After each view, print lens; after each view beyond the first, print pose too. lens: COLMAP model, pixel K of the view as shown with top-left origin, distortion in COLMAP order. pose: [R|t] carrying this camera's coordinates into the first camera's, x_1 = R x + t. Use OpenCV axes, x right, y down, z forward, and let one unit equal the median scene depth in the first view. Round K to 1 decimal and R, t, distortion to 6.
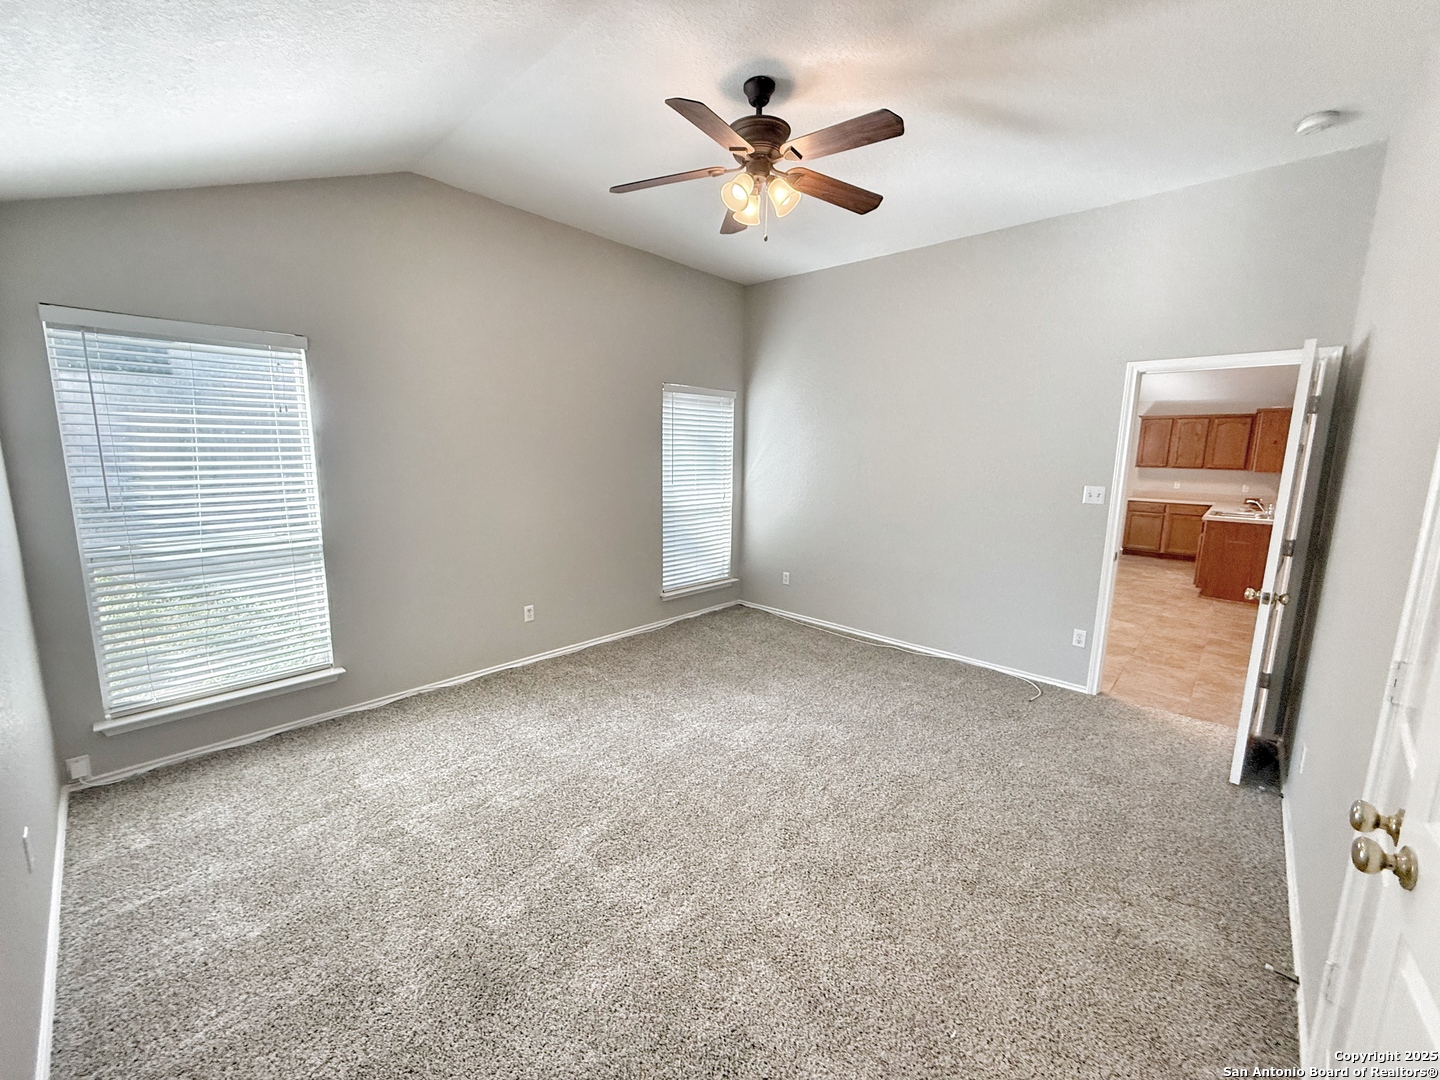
lens RADIAL K [[572.4, 0, 715.7], [0, 572.4, 538.4], [0, 0, 1]] dist [-0.000313, -0.000148]
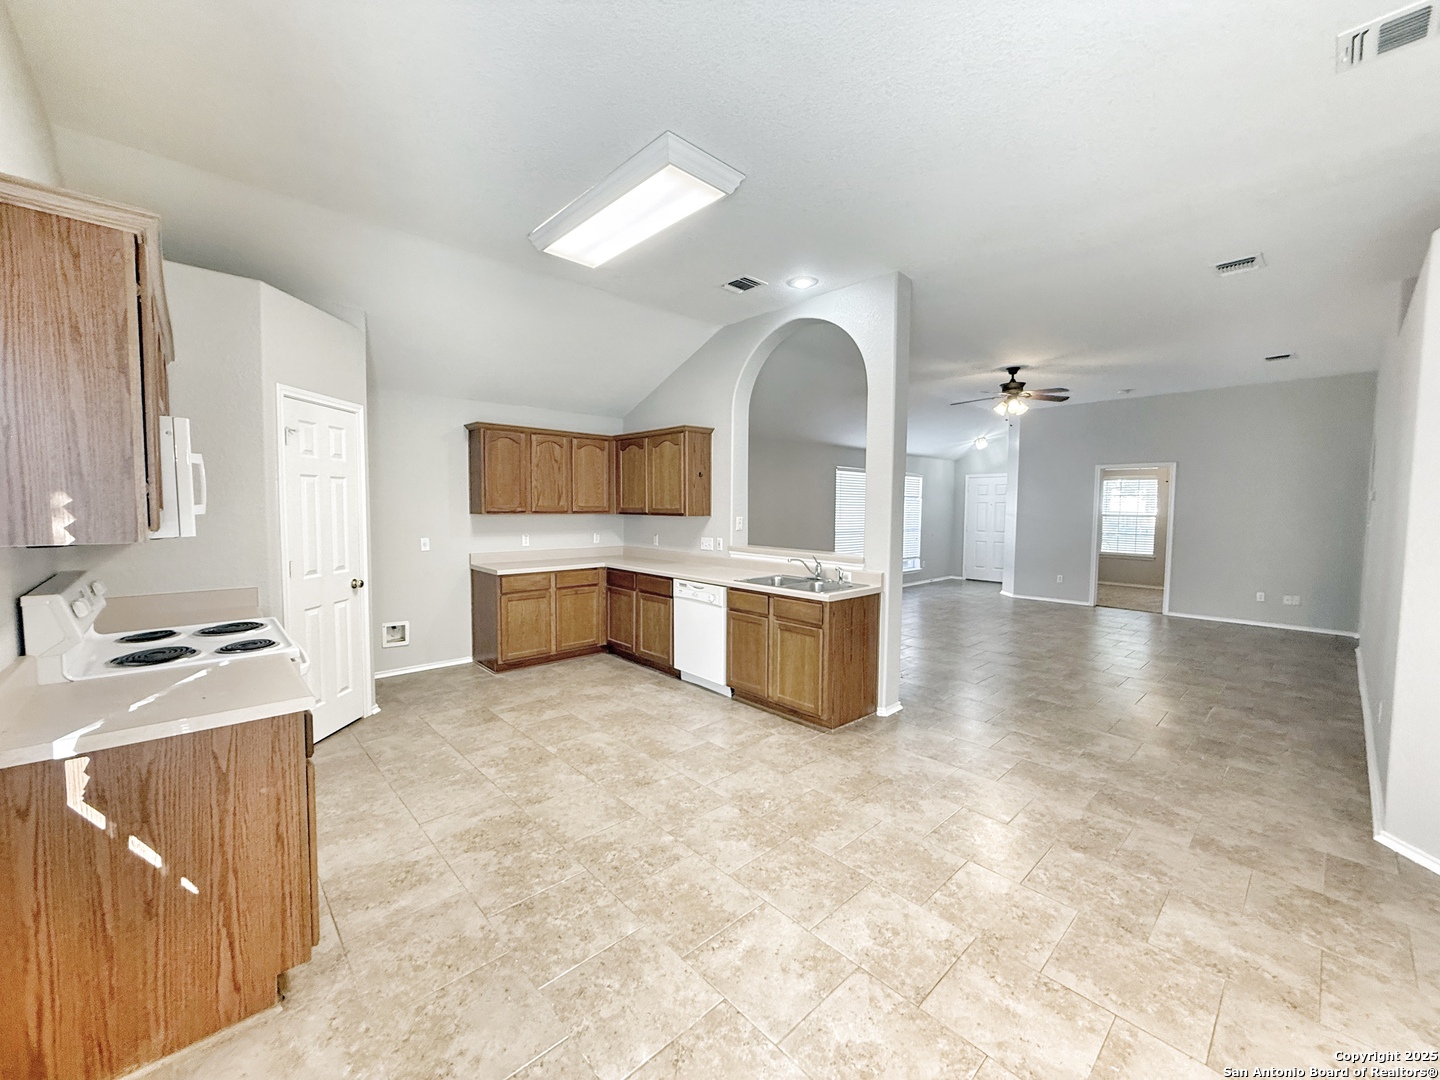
lens RADIAL K [[576.2, 0, 717.3], [0, 576.2, 536.7], [0, 0, 1]] dist [0.001739, -0.000061]
pose [[0.071116, -0.071409, 0.994909, 0.289546], [0.142979, 0.987864, 0.060683, -0.157887], [-0.987167, 0.137935, 0.080463, 1.115514]]
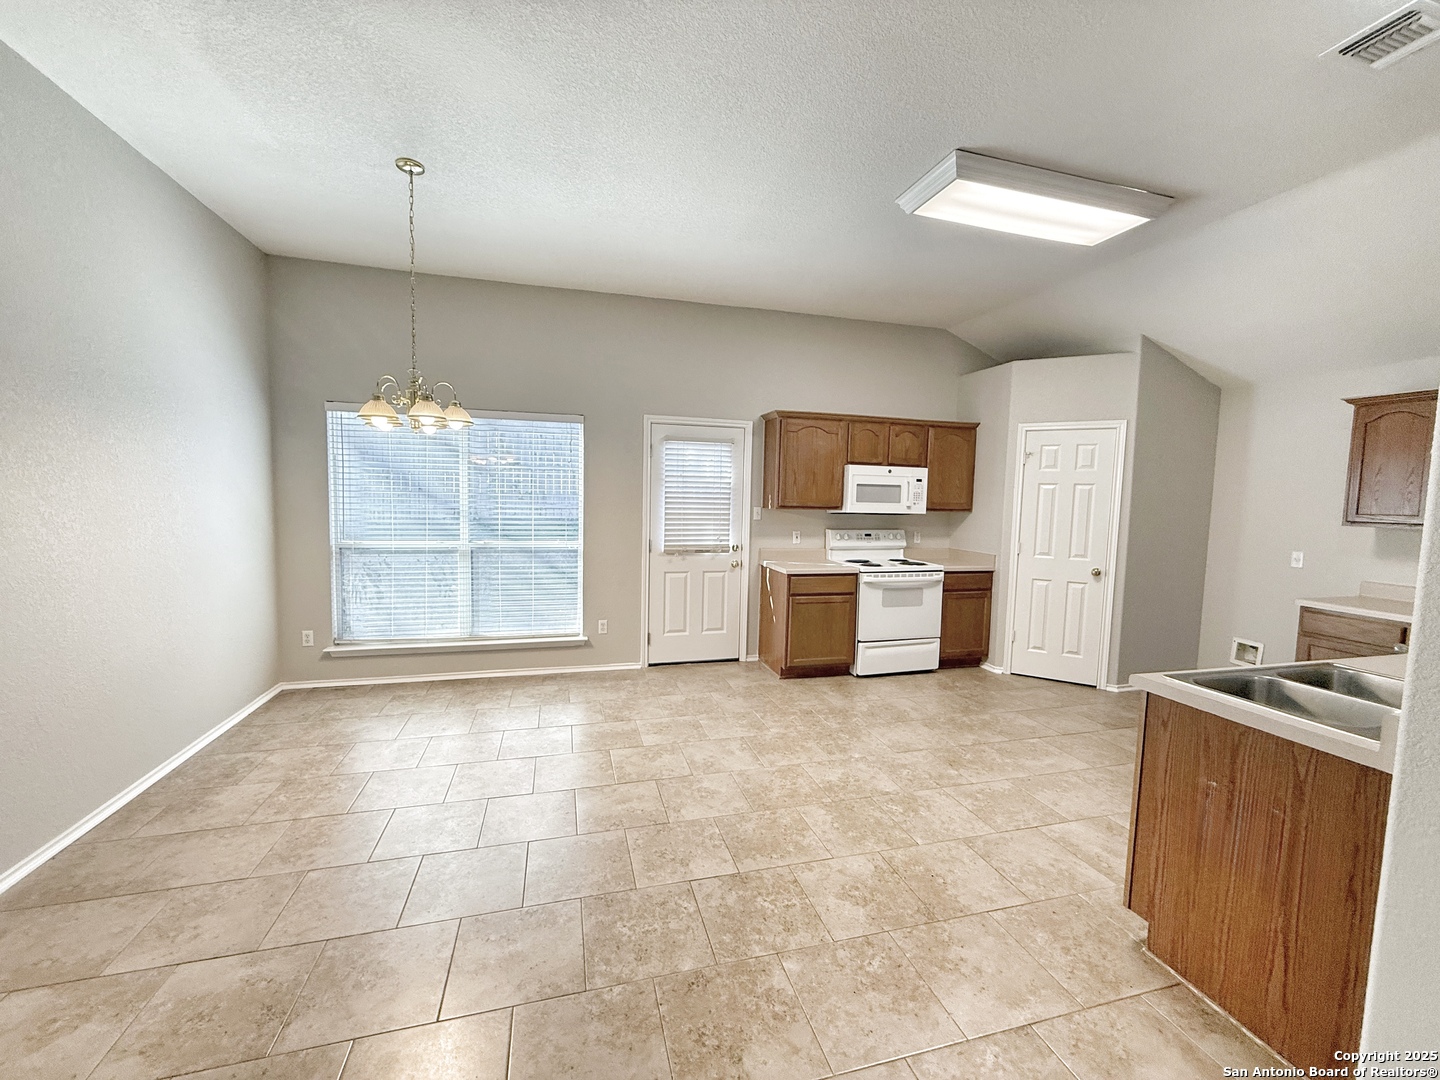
lens RADIAL K [[572.4, 0, 715.7], [0, 572.4, 538.4], [0, 0, 1]] dist [-0.000313, -0.000148]
pose [[0.850459, 0.043467, -0.524243, 0.866840], [-0.088260, 0.994244, -0.060744, -0.078453], [0.518585, 0.097930, 0.849399, 0.651661]]
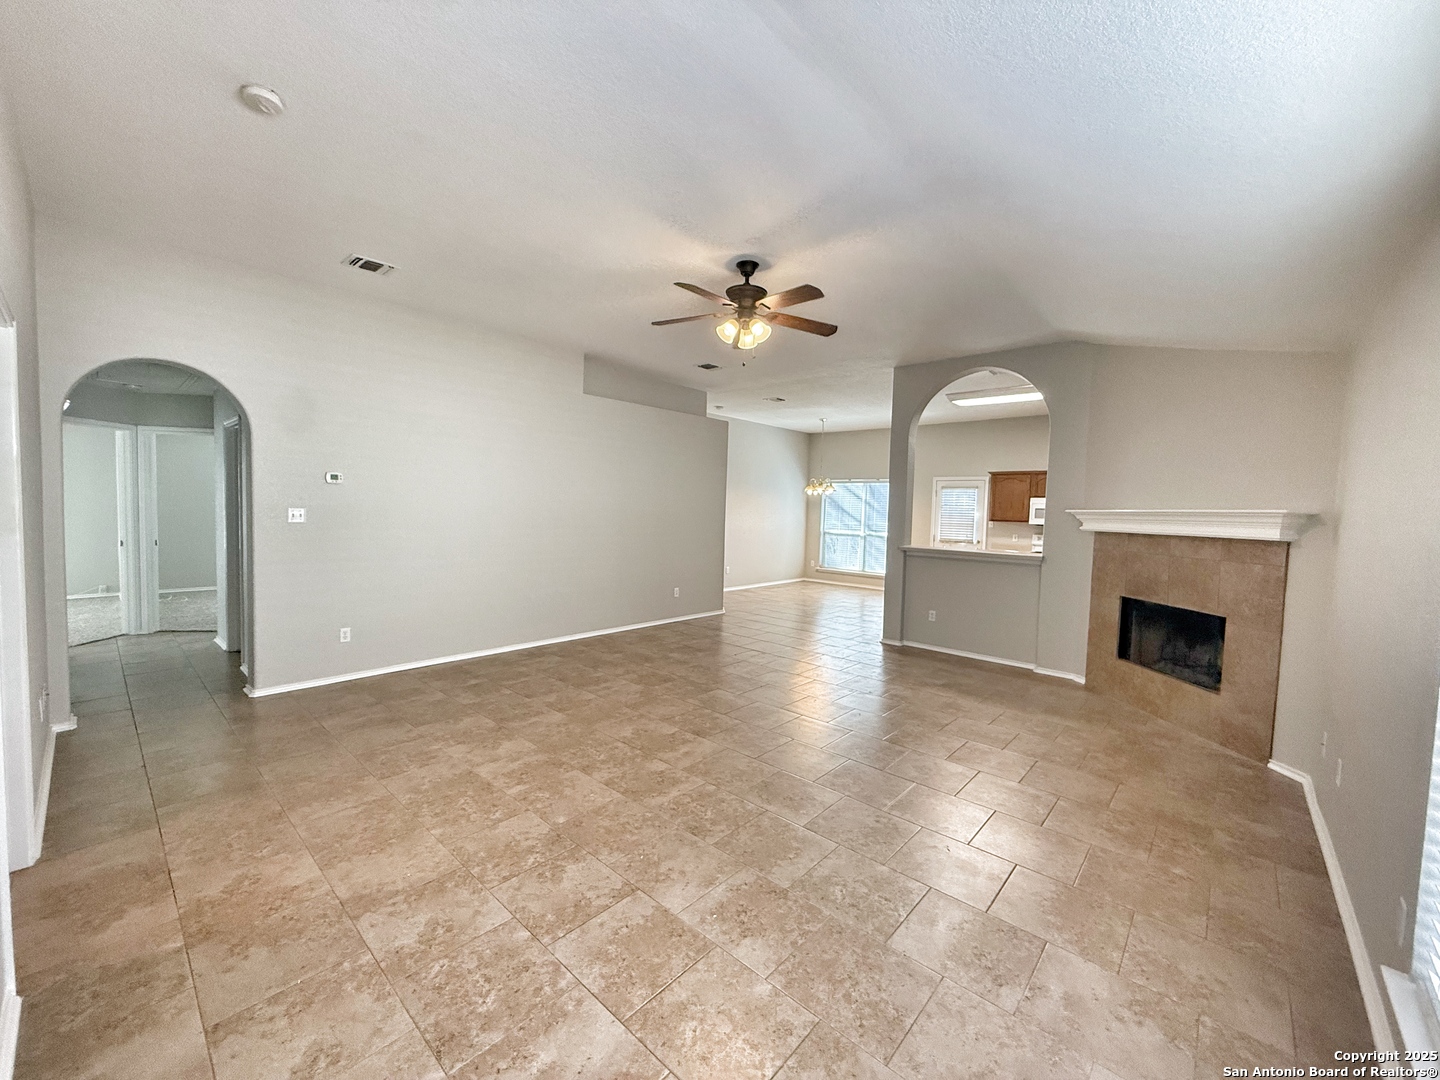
lens RADIAL K [[572.4, 0, 715.7], [0, 572.4, 538.4], [0, 0, 1]] dist [-0.000313, -0.000148]
pose [[0.016475, 0.035911, -0.999219, 2.083769], [-0.180460, 0.983050, 0.032354, -0.044555], [0.983444, 0.179786, 0.022676, 0.605715]]
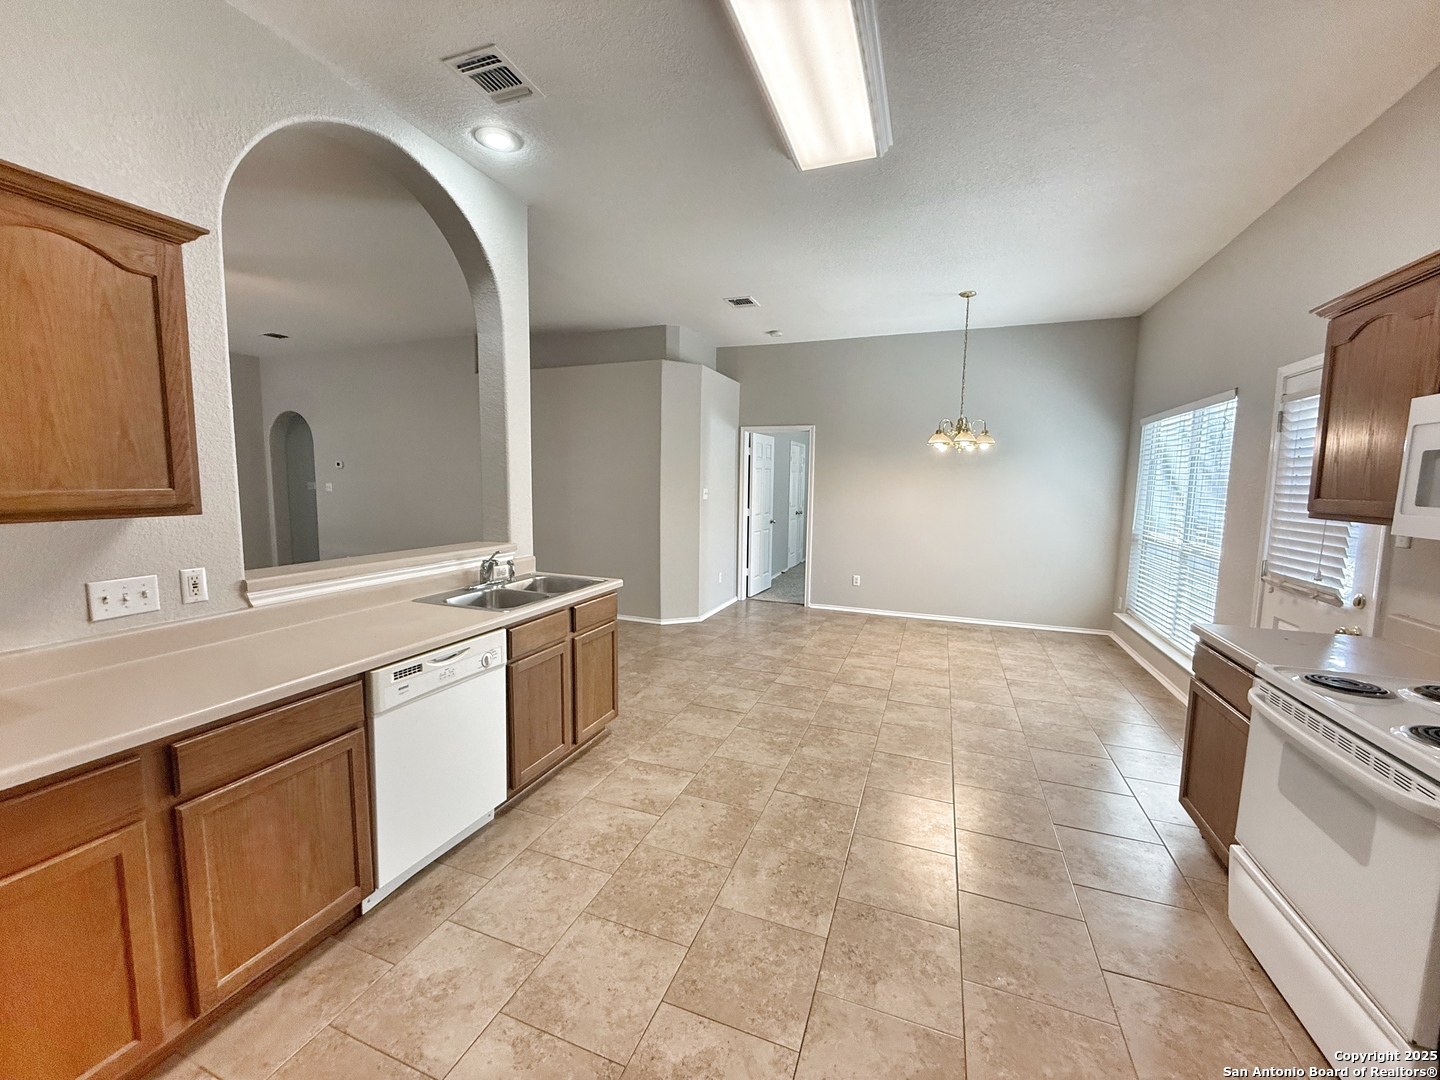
lens RADIAL K [[572.4, 0, 715.7], [0, 572.4, 538.4], [0, 0, 1]] dist [-0.000313, -0.000148]
pose [[-0.928419, 0.009950, -0.371401, 1.021114], [-0.083834, 0.968250, 0.235506, -0.218605], [0.361952, 0.249785, -0.898108, 1.575161]]
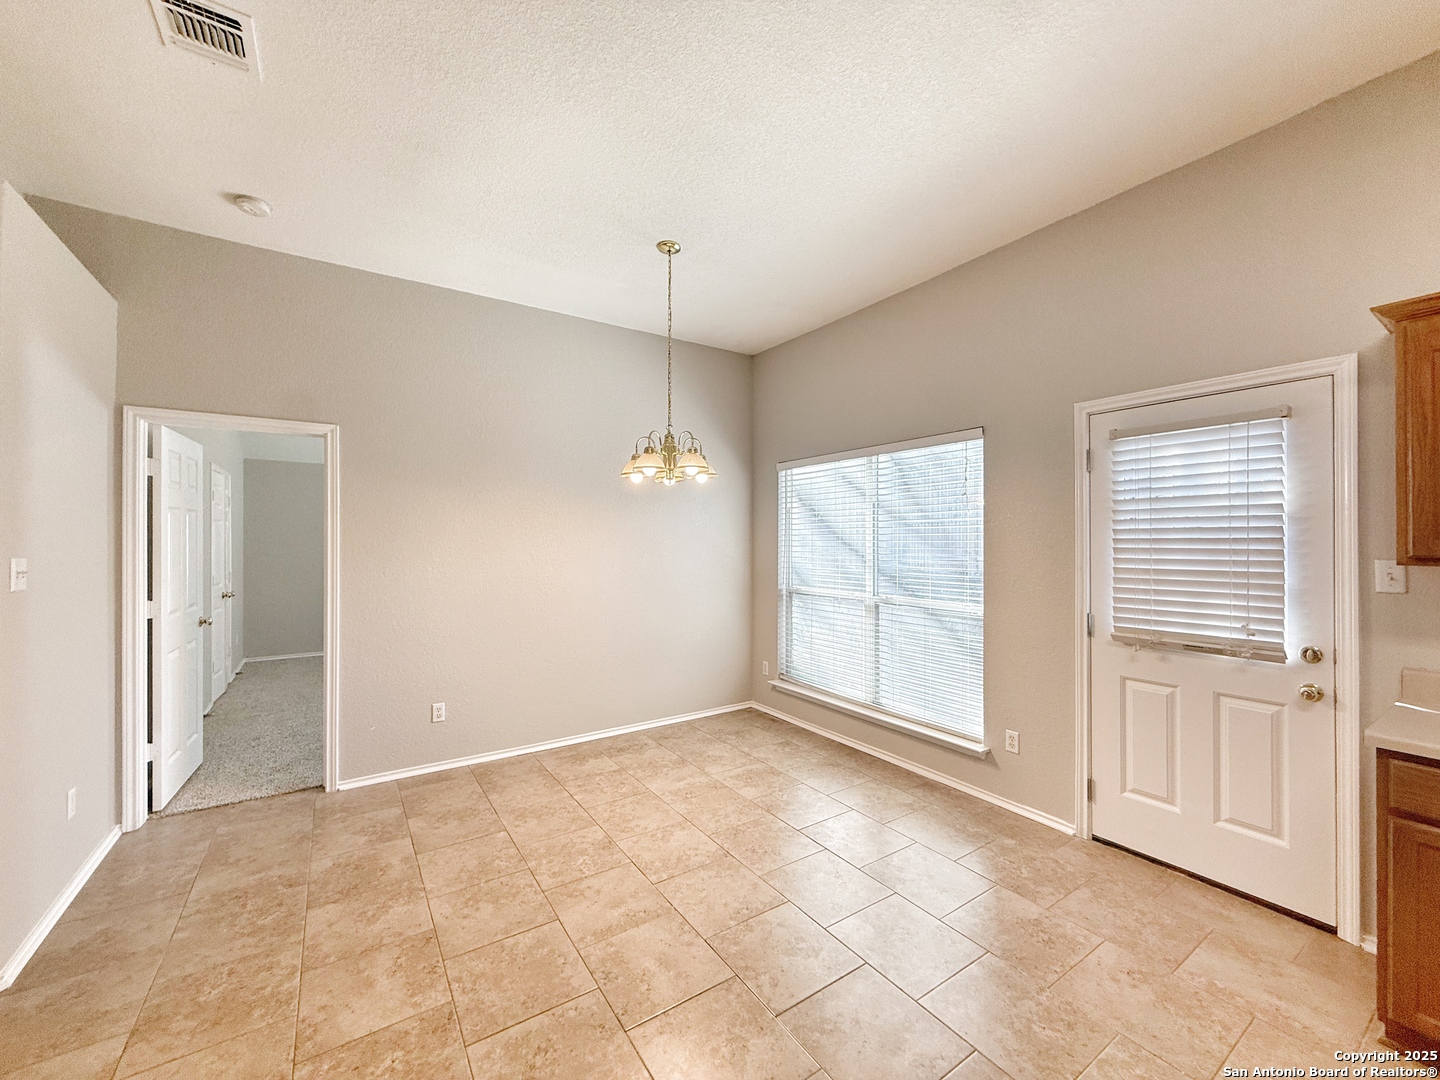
lens RADIAL K [[572.4, 0, 715.7], [0, 572.4, 538.4], [0, 0, 1]] dist [-0.000313, -0.000148]
pose [[-0.231832, -0.018658, -0.972577, 0.889343], [-0.150219, 0.988509, 0.016844, -0.141072], [0.961087, 0.150004, -0.231971, 1.098688]]
